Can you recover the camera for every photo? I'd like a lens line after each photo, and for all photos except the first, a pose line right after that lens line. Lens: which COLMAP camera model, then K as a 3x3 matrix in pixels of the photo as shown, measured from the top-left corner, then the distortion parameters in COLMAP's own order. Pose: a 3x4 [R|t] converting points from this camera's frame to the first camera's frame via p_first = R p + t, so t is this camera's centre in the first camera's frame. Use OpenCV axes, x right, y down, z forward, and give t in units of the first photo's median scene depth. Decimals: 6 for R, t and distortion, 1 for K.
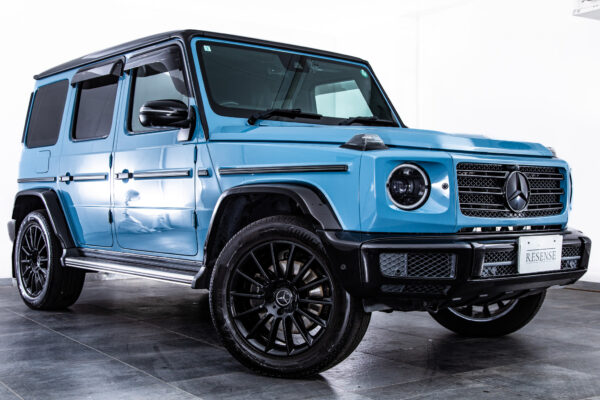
lens RADIAL K [[772.1, 0, 300.0], [0, 772.1, 200.0], [0, 0, 1]] dist [0.033860, 0.021758]
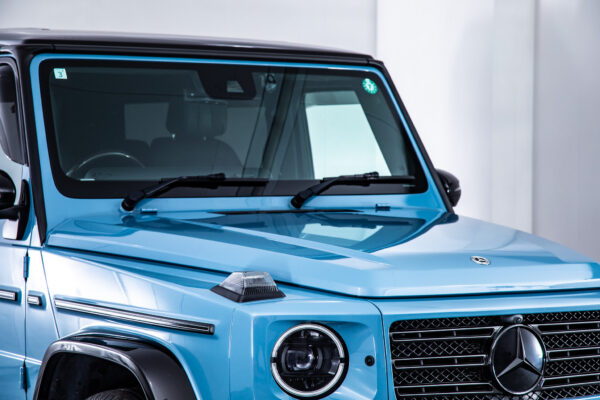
lens RADIAL K [[1689.0, 0, 300.0], [0, 1689.0, 200.0], [0, 0, 1]] dist [0.611696, 0.401263]
pose [[0.991438, 0.002367, -0.130560, 0.303000], [0.000940, 0.999680, 0.025266, -0.176601], [0.130579, -0.025172, 0.991118, -0.345593]]
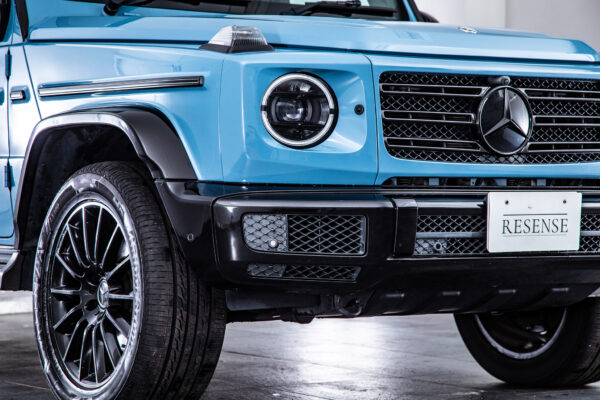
lens RADIAL K [[1689.0, 0, 300.0], [0, 1689.0, 200.0], [0, 0, 1]] dist [0.611696, 0.401263]
pose [[0.994256, -0.000123, -0.107026, 0.279665], [0.000514, 0.999993, 0.003626, 0.048902], [0.107025, -0.003660, 0.994250, -0.351476]]
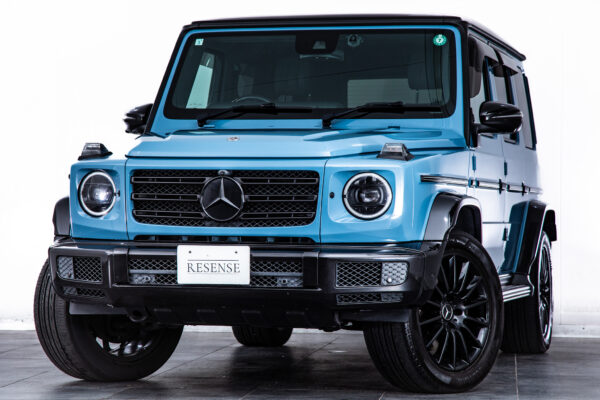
lens RADIAL K [[1819.3, 0, 300.0], [0, 1819.3, 200.0], [0, 0, 1]] dist [0.436583, 0.133837]
pose [[0.601868, -0.004962, -0.798580, 2.191013], [-0.008203, 0.999890, -0.012395, 0.017982], [0.798553, 0.014011, 0.601761, -0.245785]]
